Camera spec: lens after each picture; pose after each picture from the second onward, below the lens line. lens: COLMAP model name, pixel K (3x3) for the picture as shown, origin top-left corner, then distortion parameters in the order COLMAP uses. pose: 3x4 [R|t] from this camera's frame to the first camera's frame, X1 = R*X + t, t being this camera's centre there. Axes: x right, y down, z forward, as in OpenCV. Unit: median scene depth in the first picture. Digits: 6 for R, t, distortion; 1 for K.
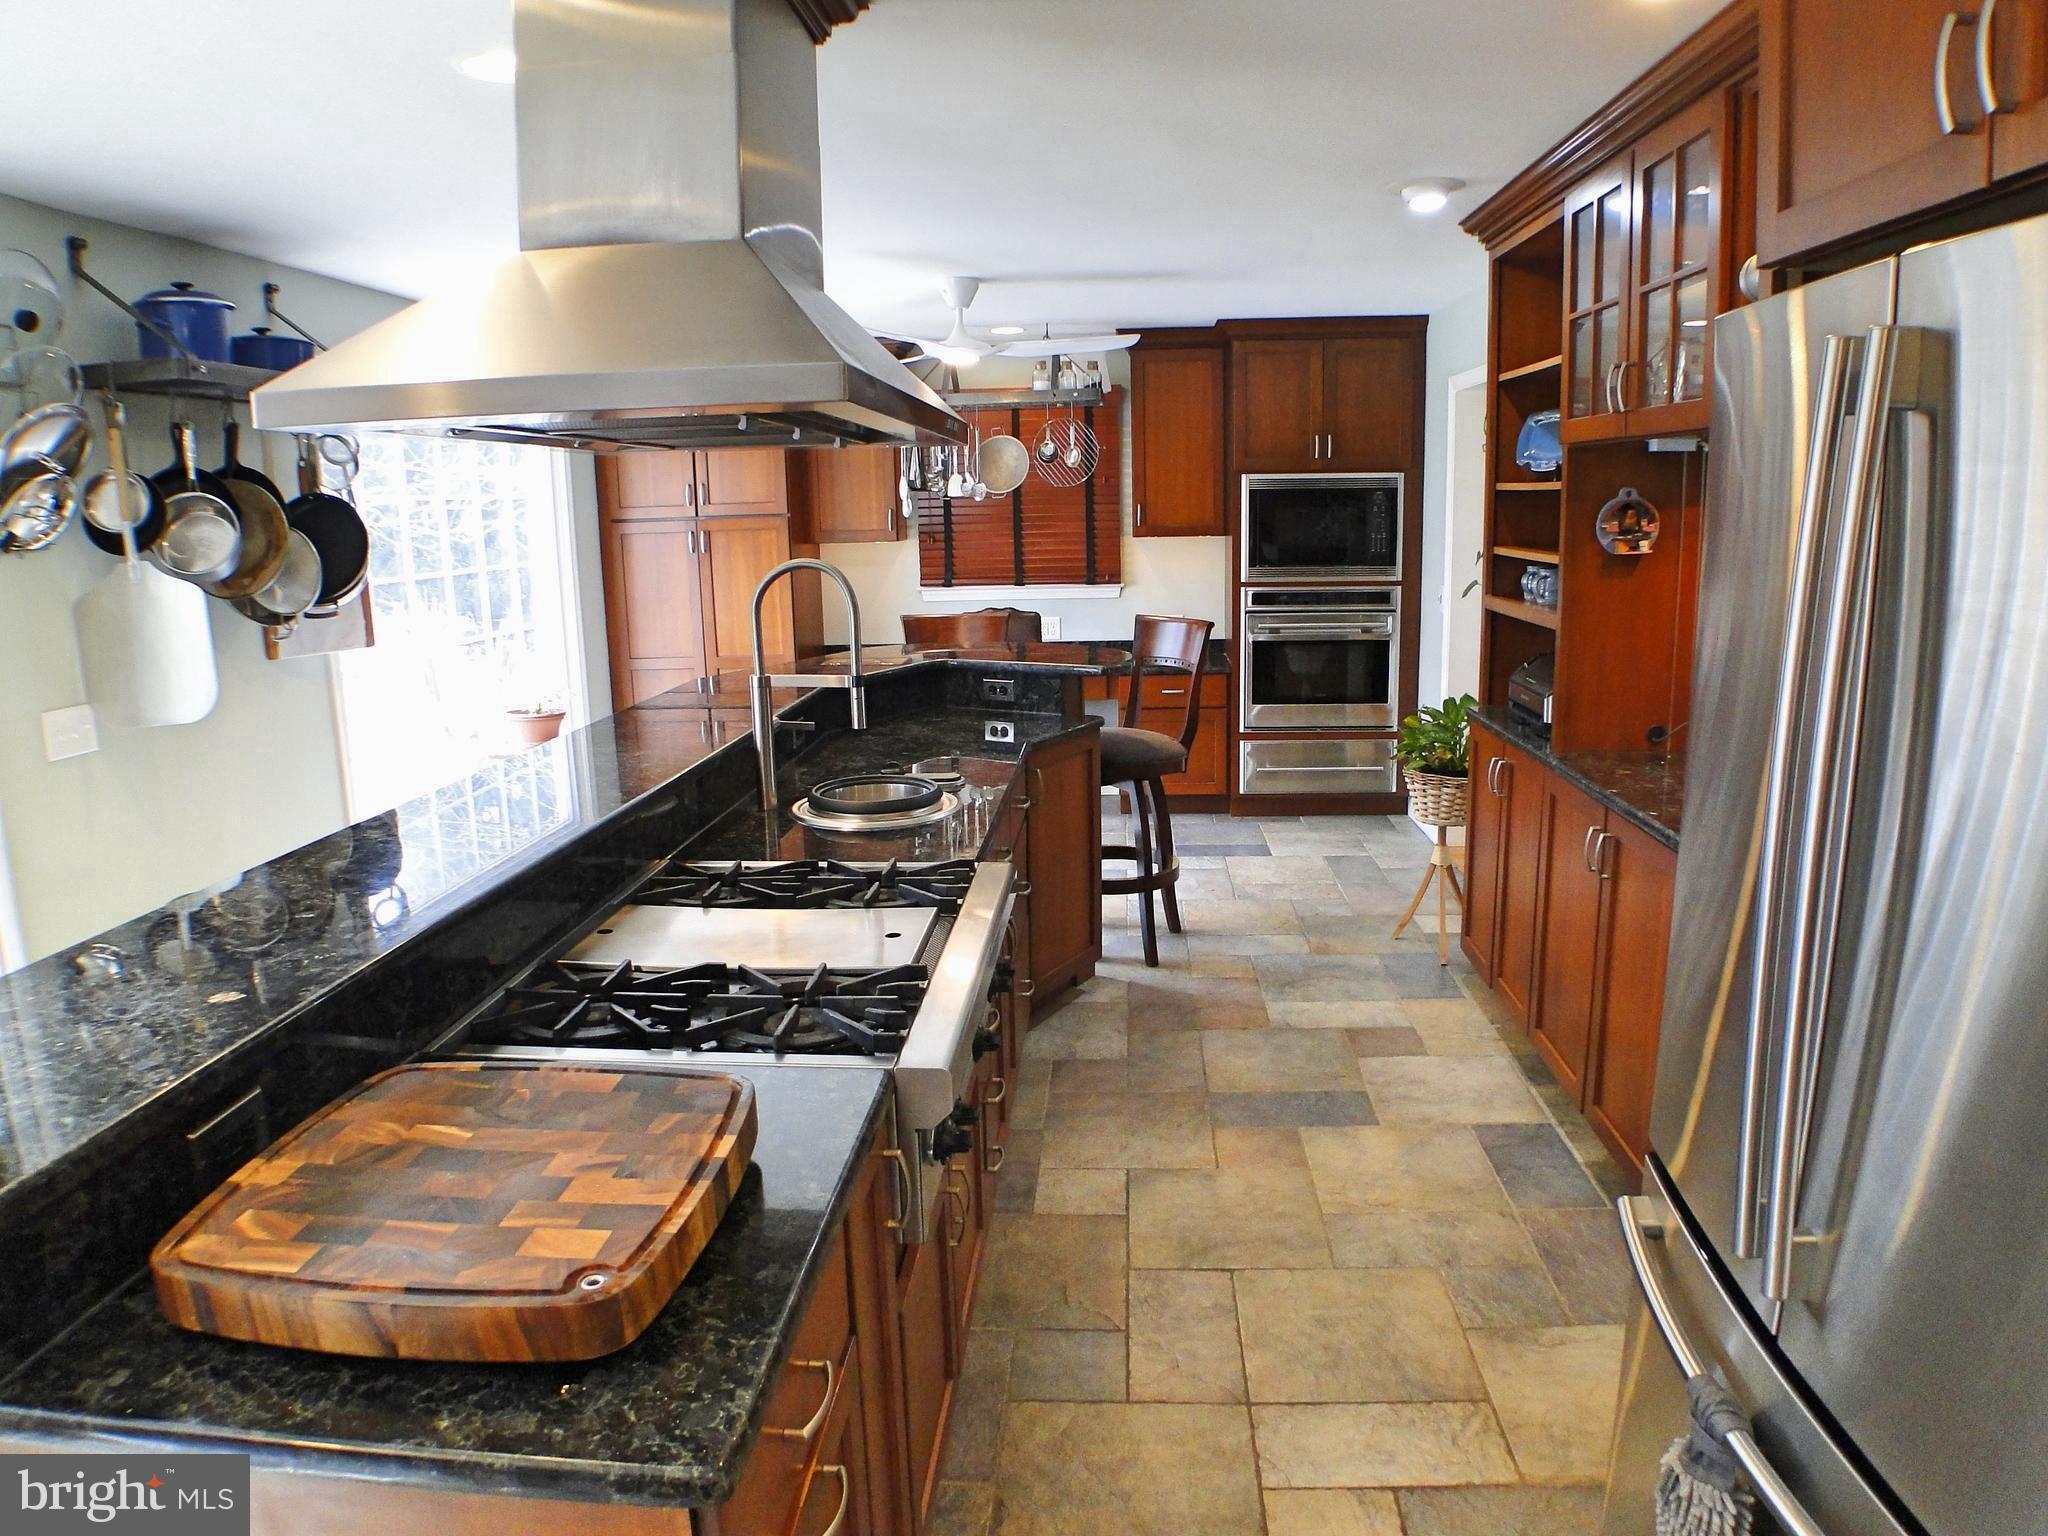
lens RADIAL K [[1331.2, 0, 1033.7], [0, 1331.2, 769.7], [0, 0, 1]] dist [-0.127986, 0.029138]
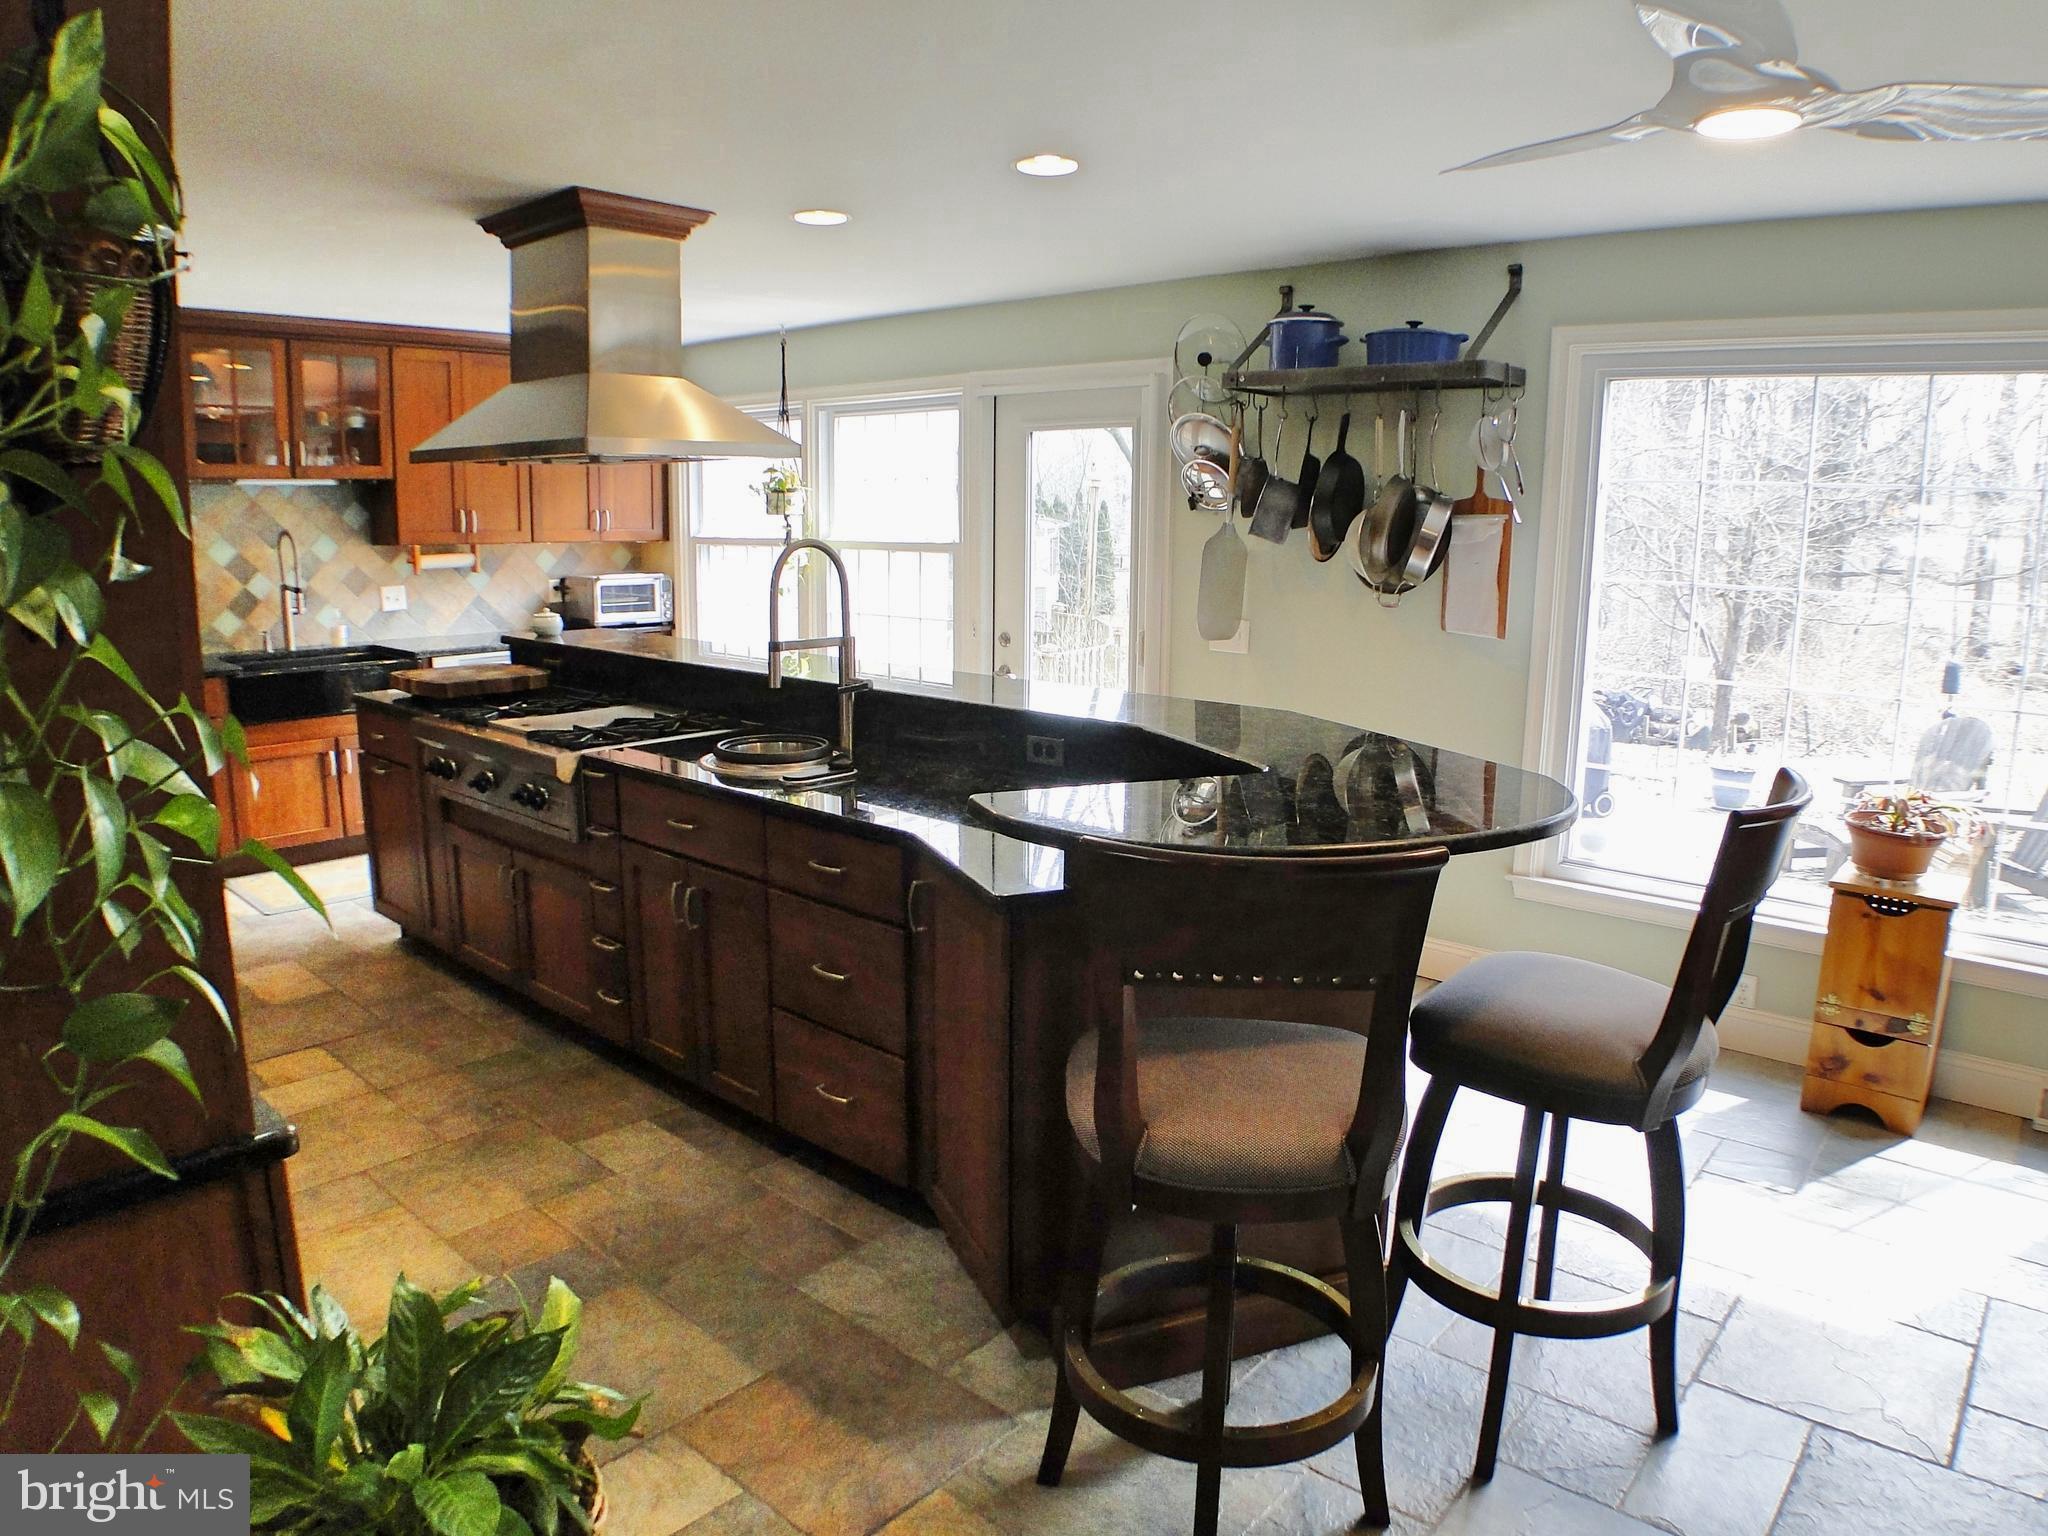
lens RADIAL K [[1331.2, 0, 1033.7], [0, 1331.2, 769.7], [0, 0, 1]] dist [-0.127986, 0.029138]
pose [[-0.611077, 0.160539, -0.775121, 0.512628], [-0.157423, 0.935011, 0.317762, -0.293903], [0.775760, 0.316199, -0.546091, 1.477685]]
